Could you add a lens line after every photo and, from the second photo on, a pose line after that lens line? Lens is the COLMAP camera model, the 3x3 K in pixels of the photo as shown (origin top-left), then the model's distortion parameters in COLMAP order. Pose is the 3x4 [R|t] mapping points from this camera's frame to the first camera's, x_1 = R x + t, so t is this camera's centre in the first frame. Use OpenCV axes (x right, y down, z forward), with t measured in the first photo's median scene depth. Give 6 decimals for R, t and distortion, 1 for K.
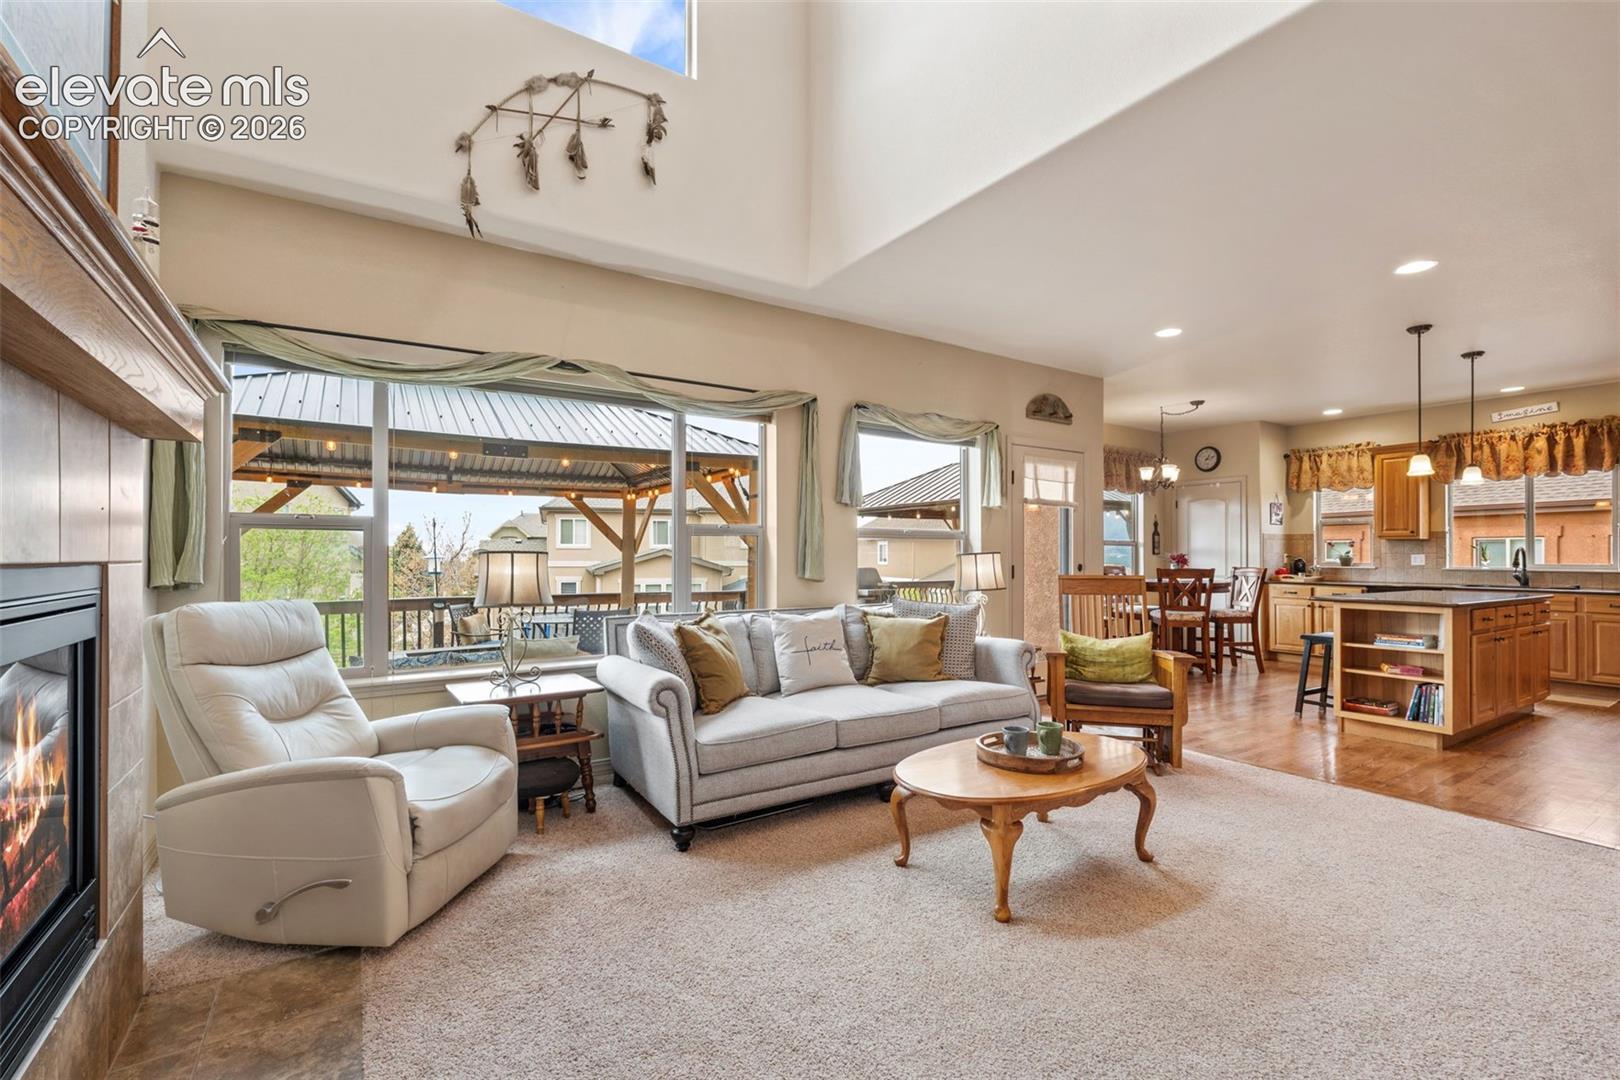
lens RADIAL K [[711.5, 0, 794.7], [0, 711.5, 544.4], [0, 0, 1]] dist [-0.003485, -0.000642]
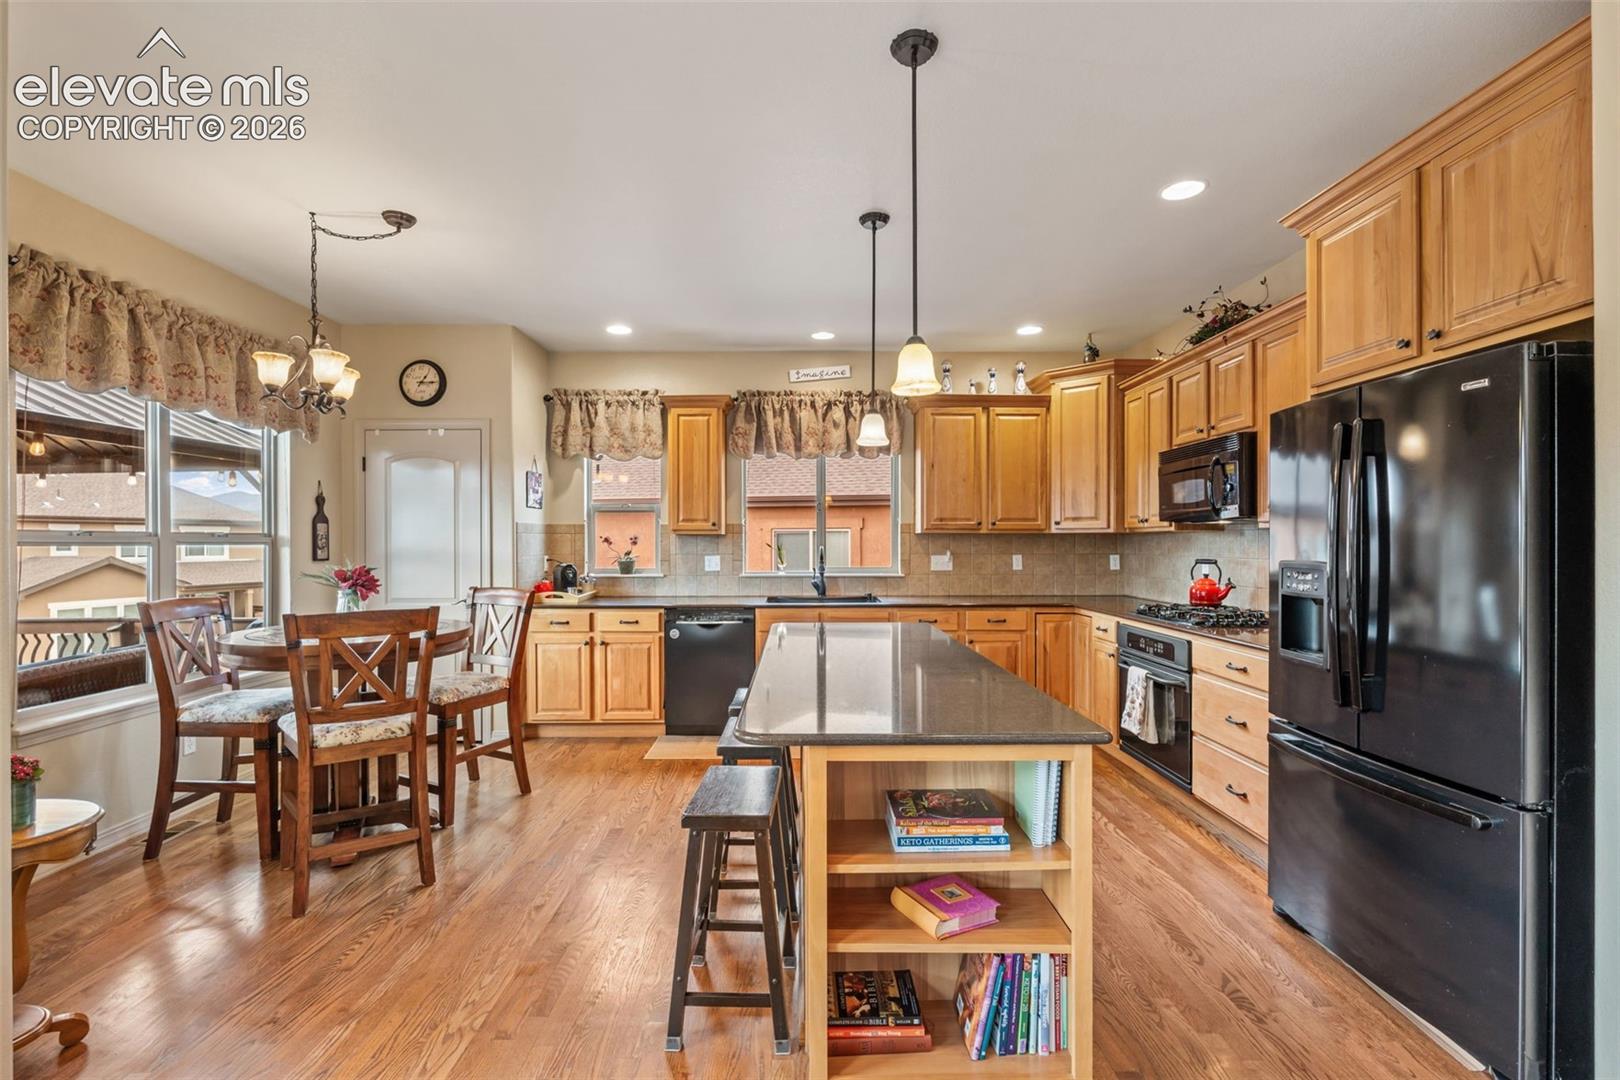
lens RADIAL K [[711.5, 0, 805.1], [0, 711.5, 540.1], [0, 0, 1]] dist [-0.003485, -0.000642]
pose [[0.523775, -0.004525, 0.851844, 0.310852], [-0.006177, 0.999939, 0.009109, -0.008500], [-0.851834, -0.010033, 0.523716, 0.533879]]
